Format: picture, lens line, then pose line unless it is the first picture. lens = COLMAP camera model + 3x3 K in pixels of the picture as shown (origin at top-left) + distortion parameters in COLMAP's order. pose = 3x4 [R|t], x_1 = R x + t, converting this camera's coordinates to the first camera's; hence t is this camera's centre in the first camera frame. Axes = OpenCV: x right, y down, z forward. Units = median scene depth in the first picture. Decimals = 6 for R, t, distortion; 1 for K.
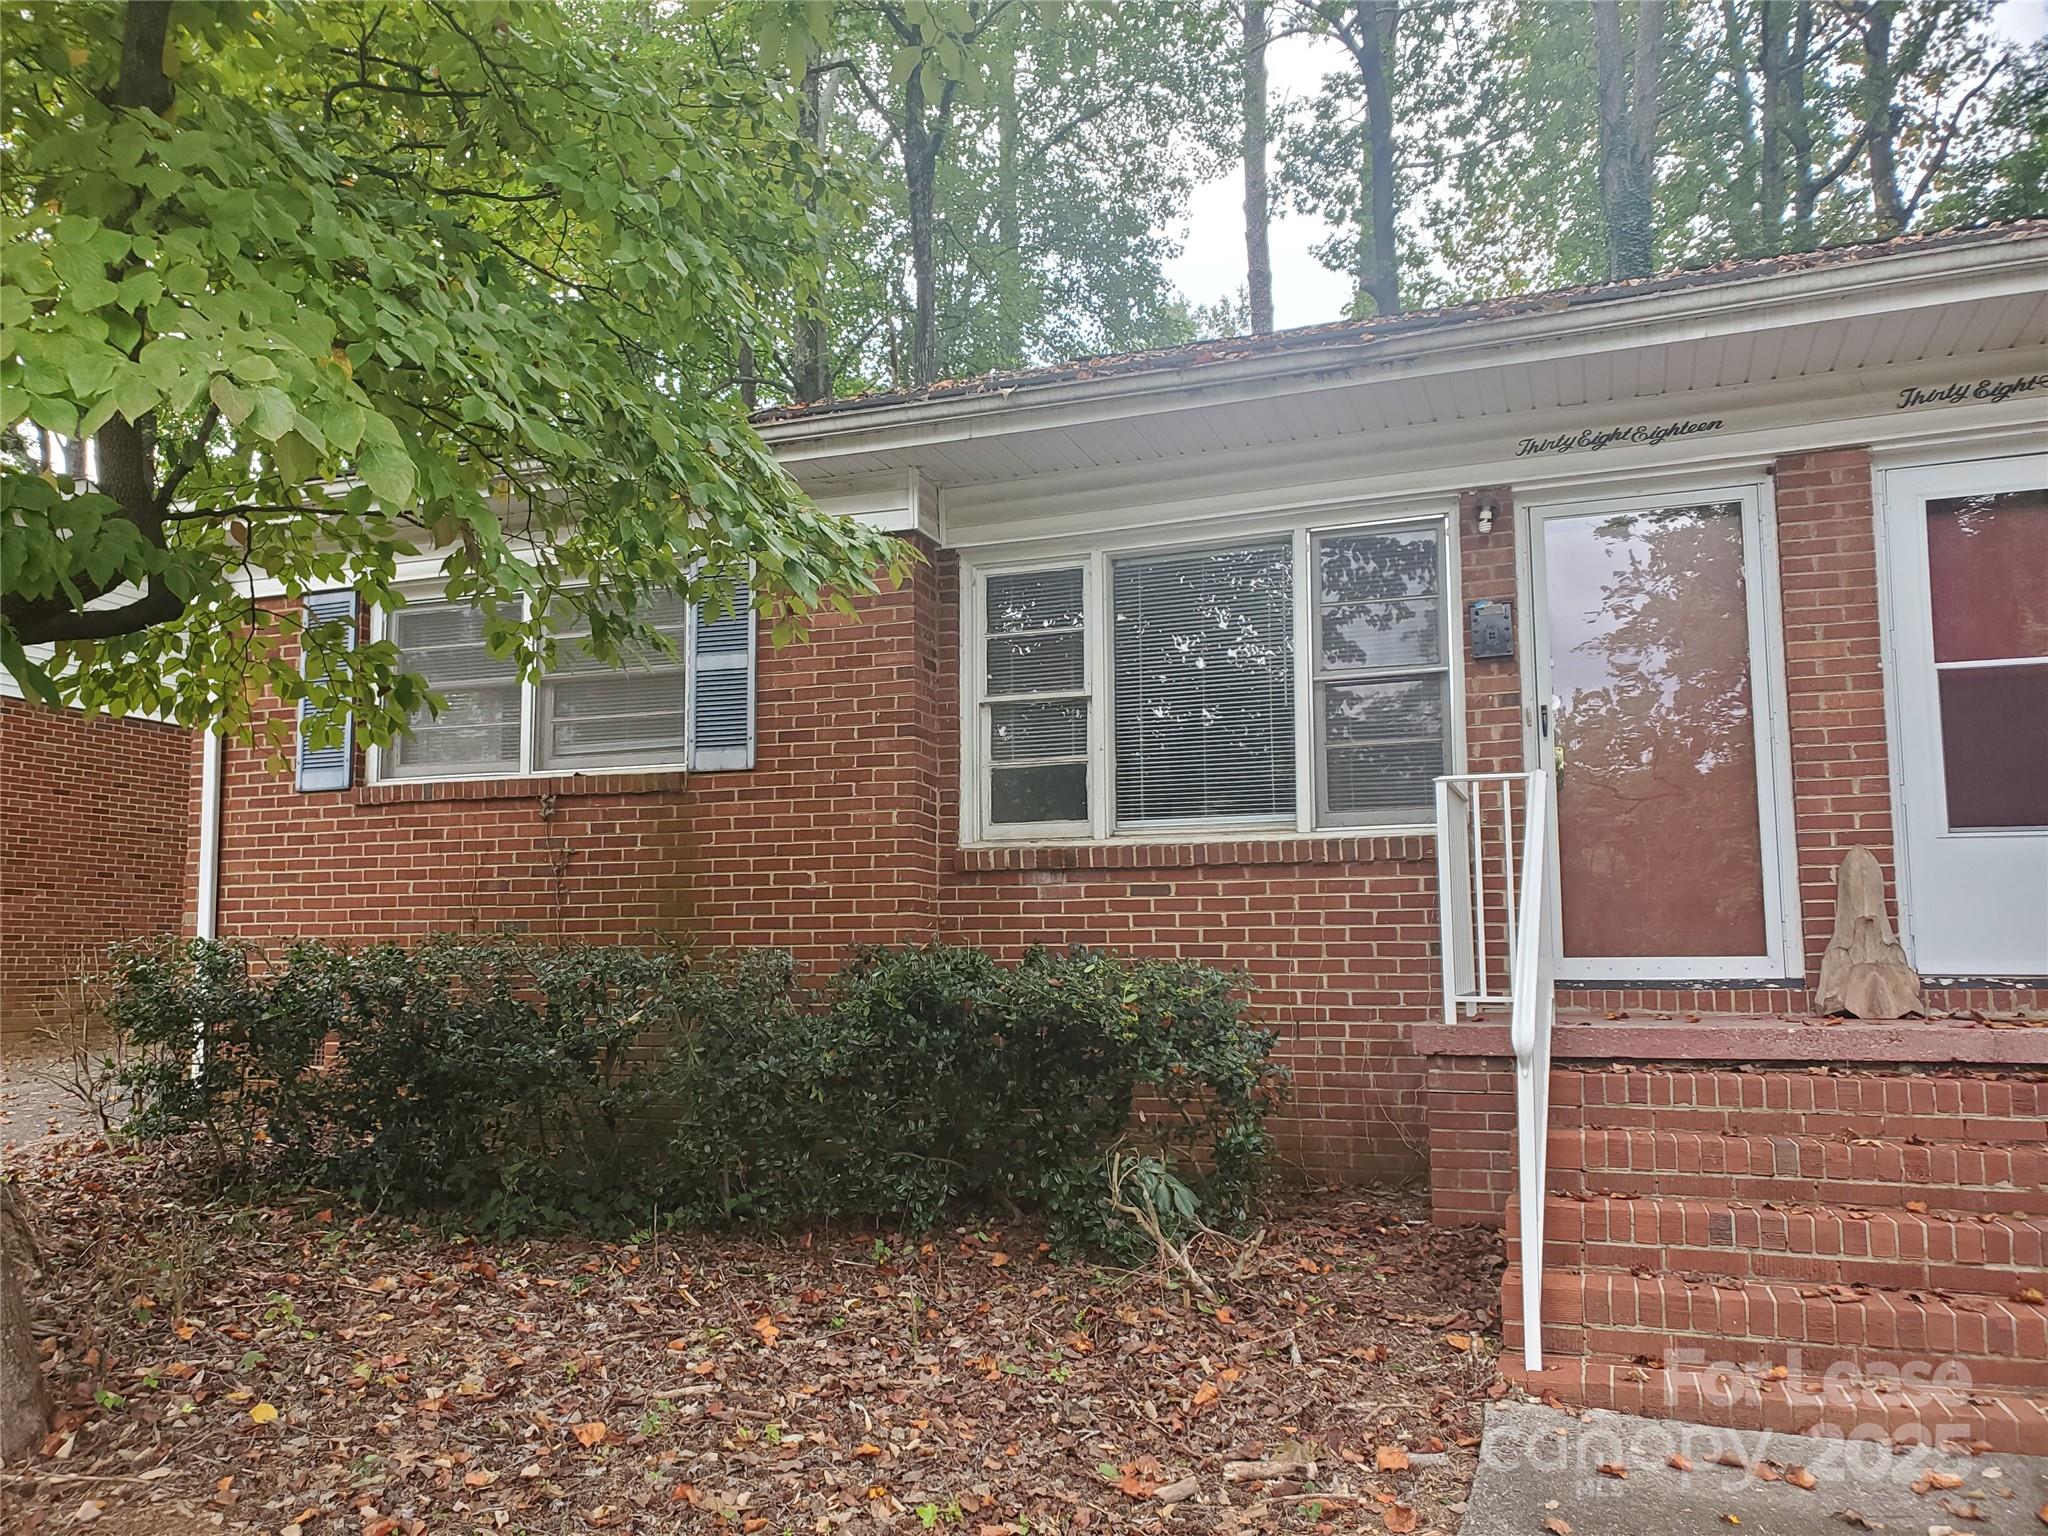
lens RADIAL K [[1511.9, 0, 1018.7], [0, 1511.9, 777.3], [0, 0, 1]] dist [-0.005128, -0.007959]
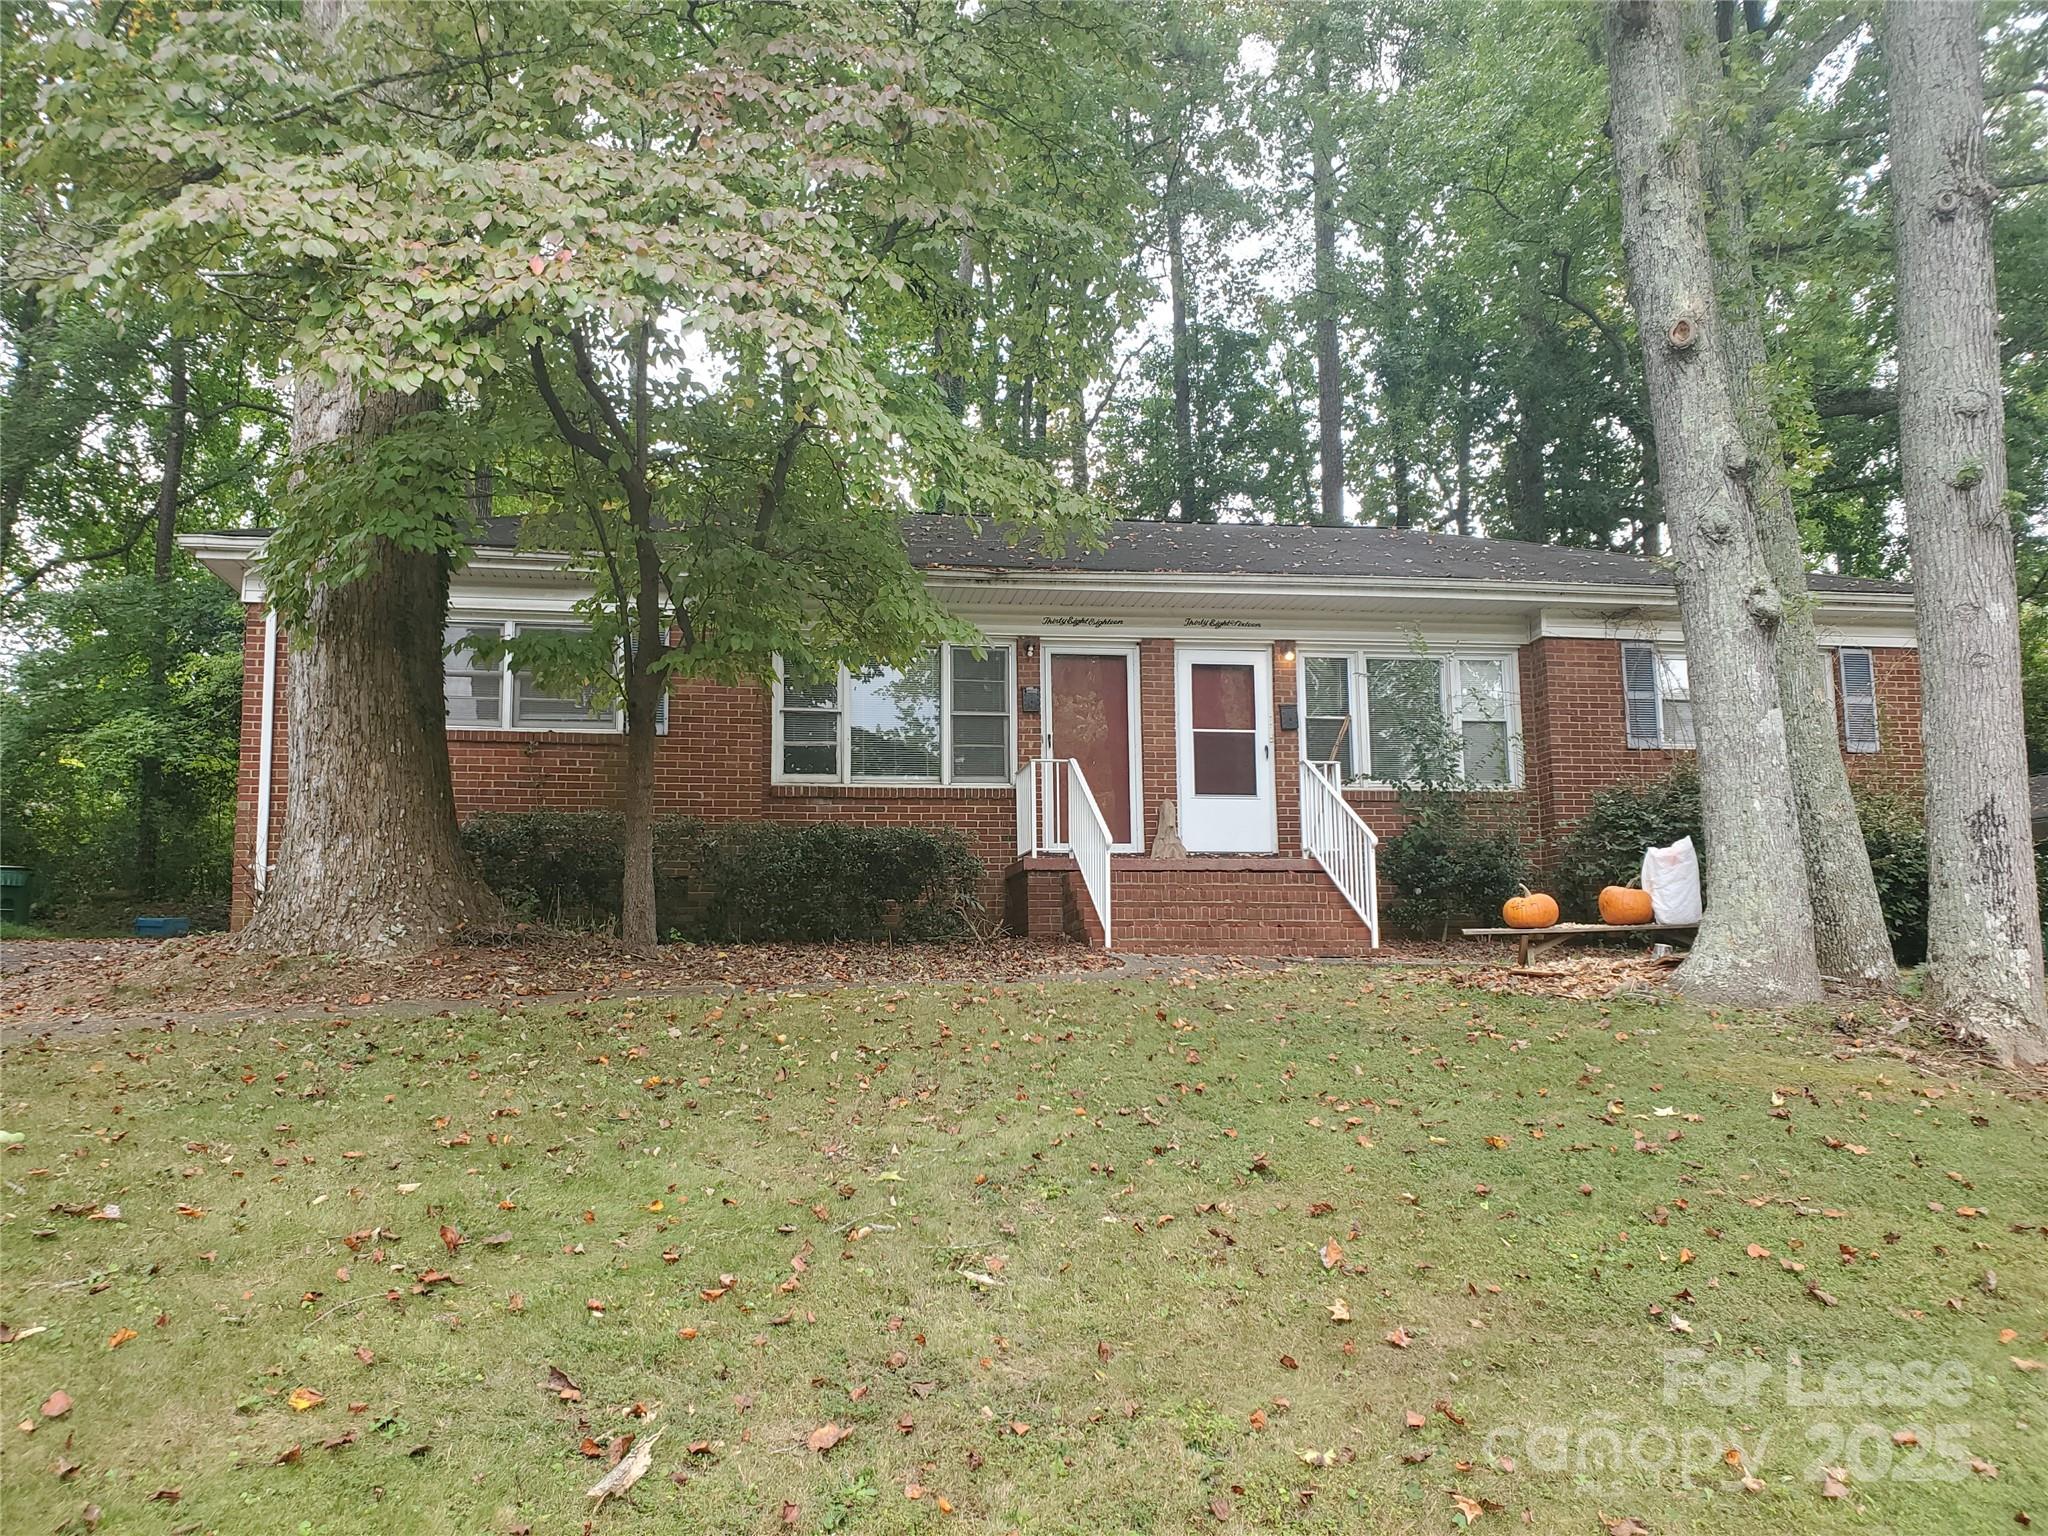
lens RADIAL K [[1511.9, 0, 1025.8], [0, 1511.9, 765.8], [0, 0, 1]] dist [-0.005128, -0.007959]
pose [[0.849337, 0.066024, 0.523705, -0.801819], [-0.053678, 0.997807, -0.038741, 0.082503], [-0.525114, 0.004793, 0.851018, -0.847990]]
